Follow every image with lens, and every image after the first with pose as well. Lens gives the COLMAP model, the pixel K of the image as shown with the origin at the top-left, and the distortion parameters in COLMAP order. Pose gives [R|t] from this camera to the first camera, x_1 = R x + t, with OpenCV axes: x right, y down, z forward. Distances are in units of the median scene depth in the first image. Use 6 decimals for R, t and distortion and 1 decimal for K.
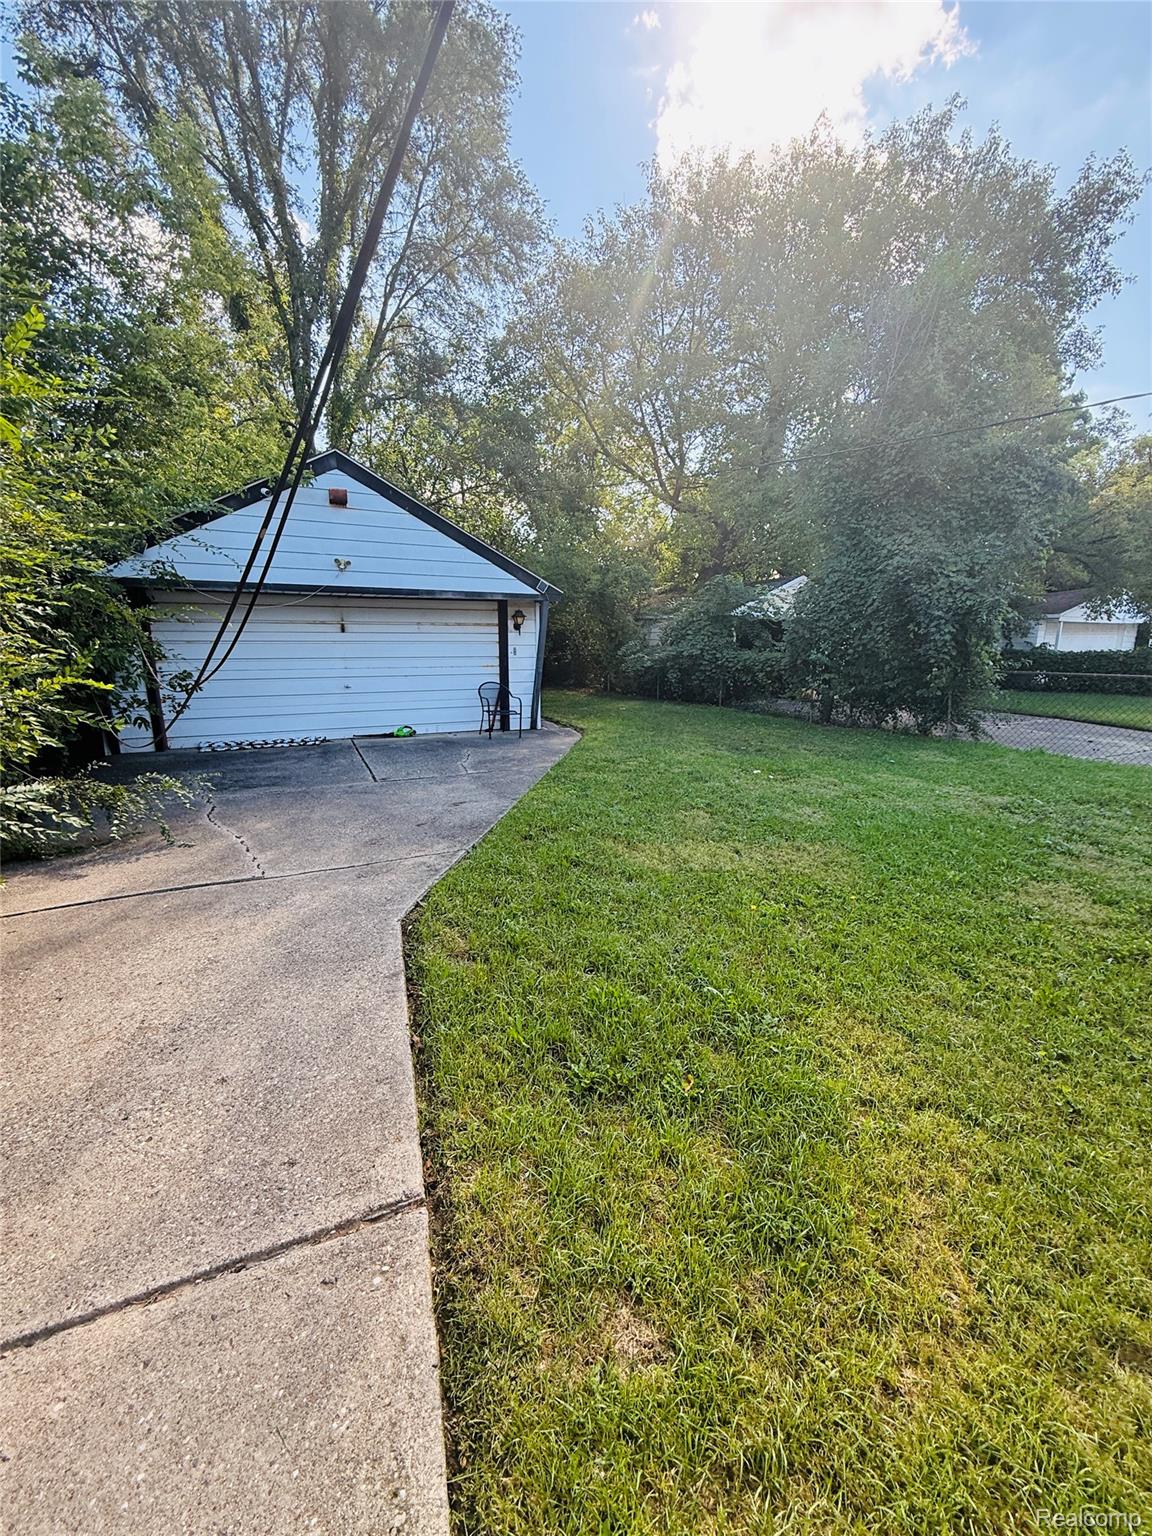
lens RADIAL K [[614.6, 0, 581.0], [0, 614.6, 773.4], [0, 0, 1]] dist [0.003331, 0.000127]
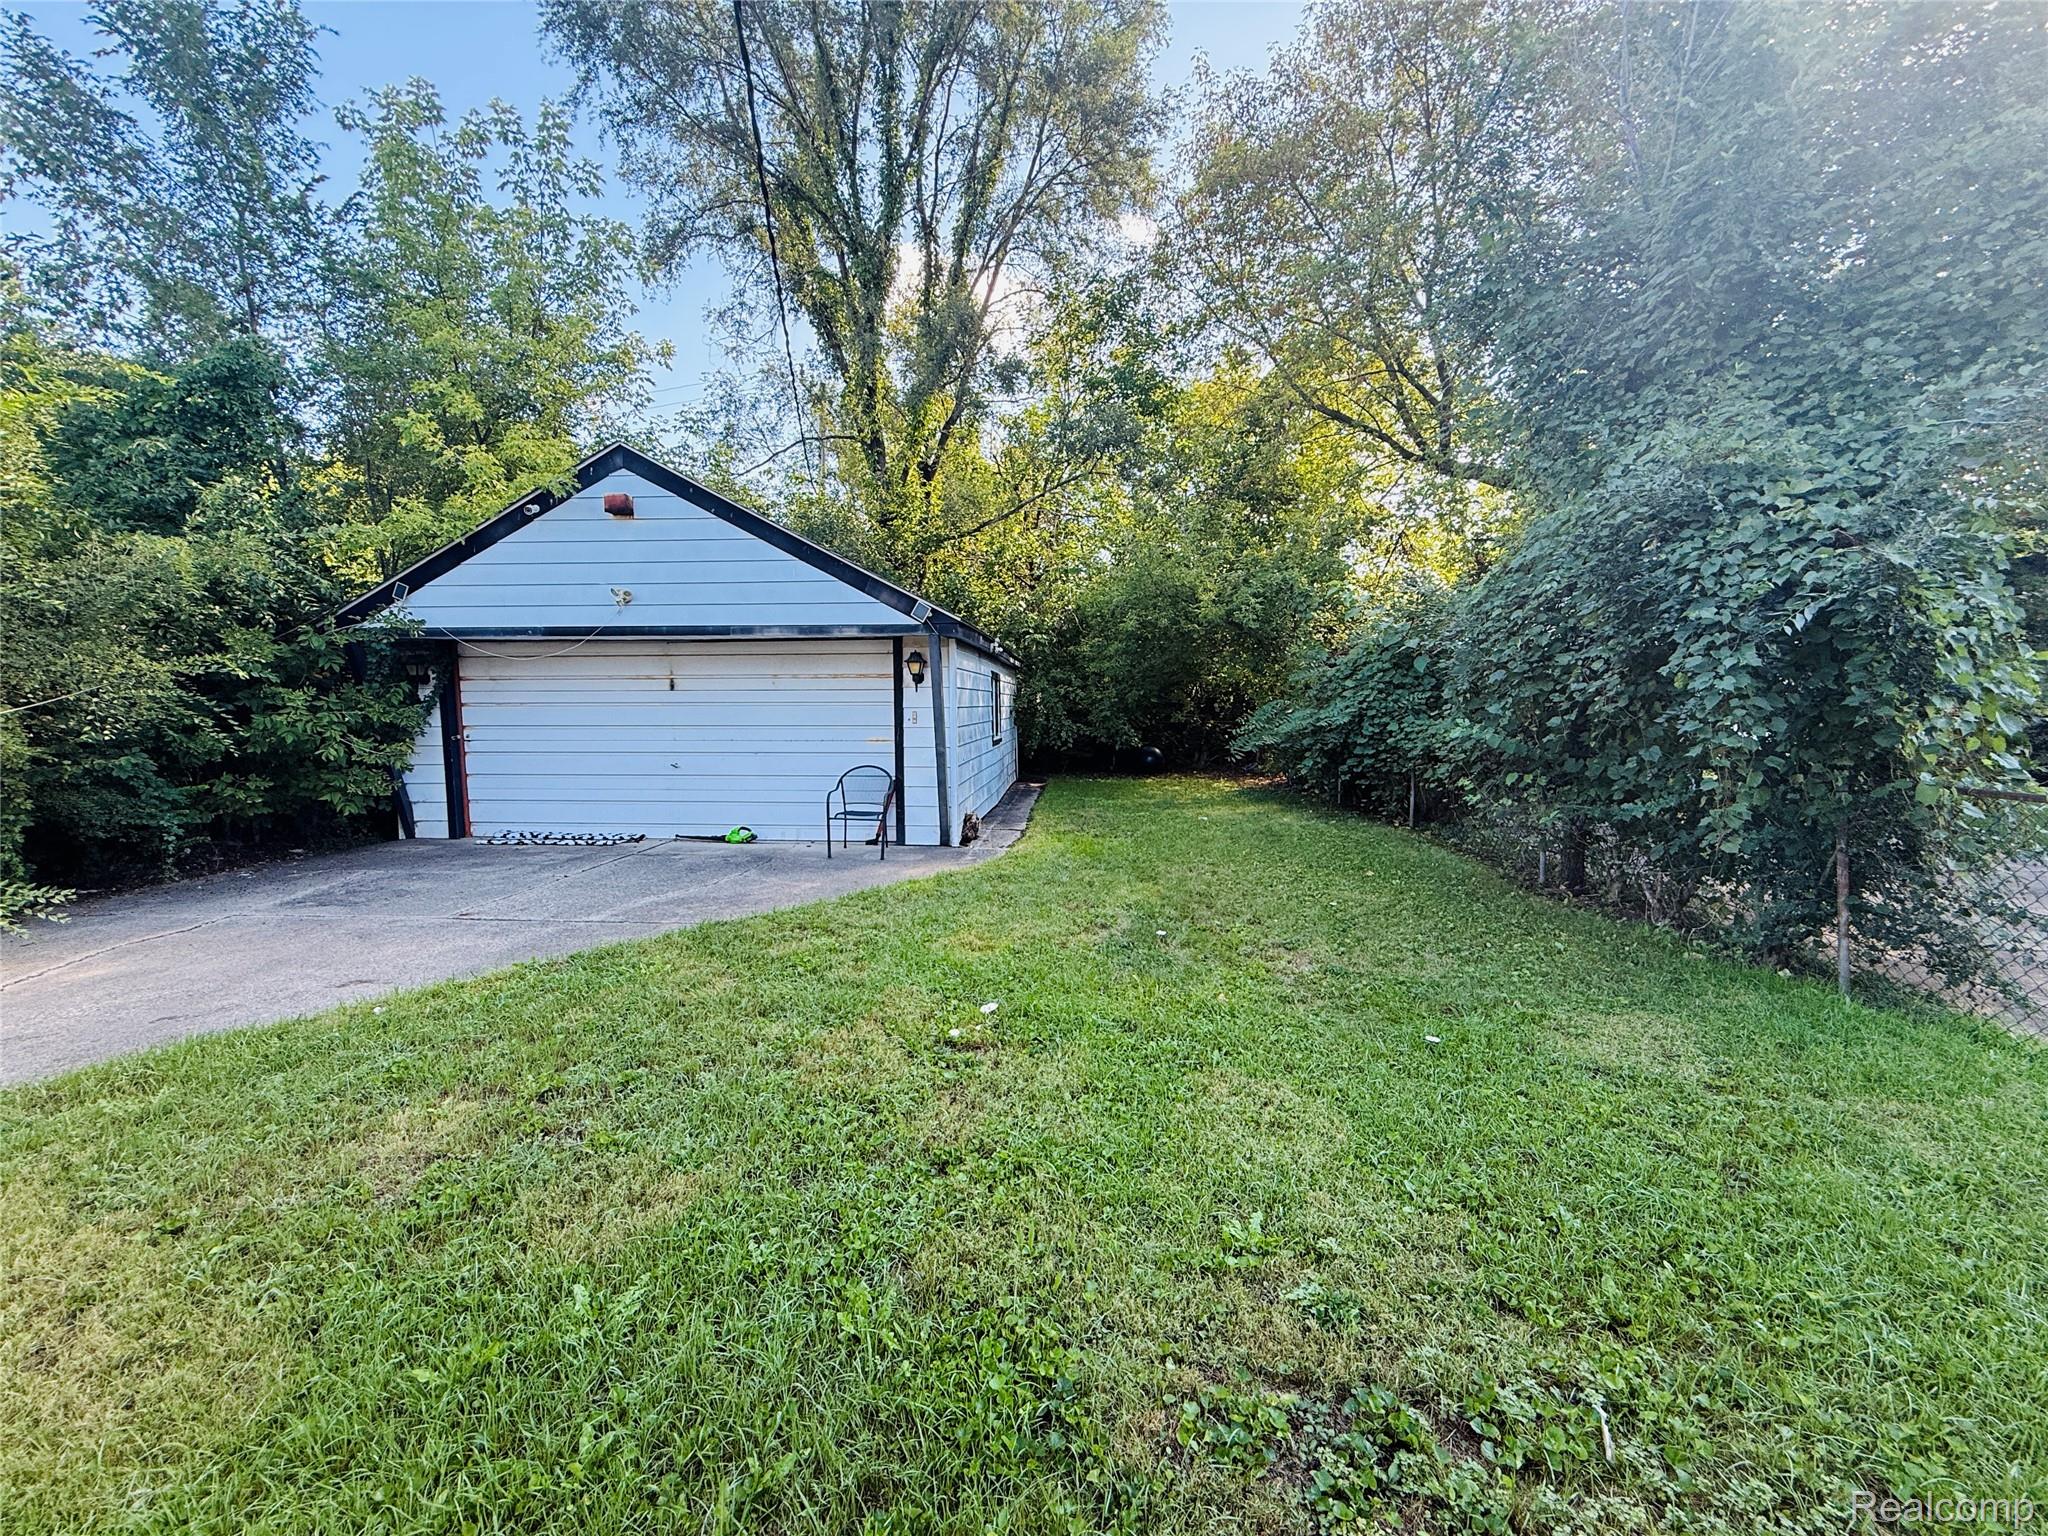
lens RADIAL K [[819.5, 0, 1020.7], [0, 819.5, 758.7], [0, 0, 1]] dist [0.003331, 0.000127]
pose [[0.869084, 0.030085, -0.493749, 0.419705], [-0.100687, 0.988012, -0.117027, -0.077911], [0.484309, 0.151420, 0.861694, 0.377721]]
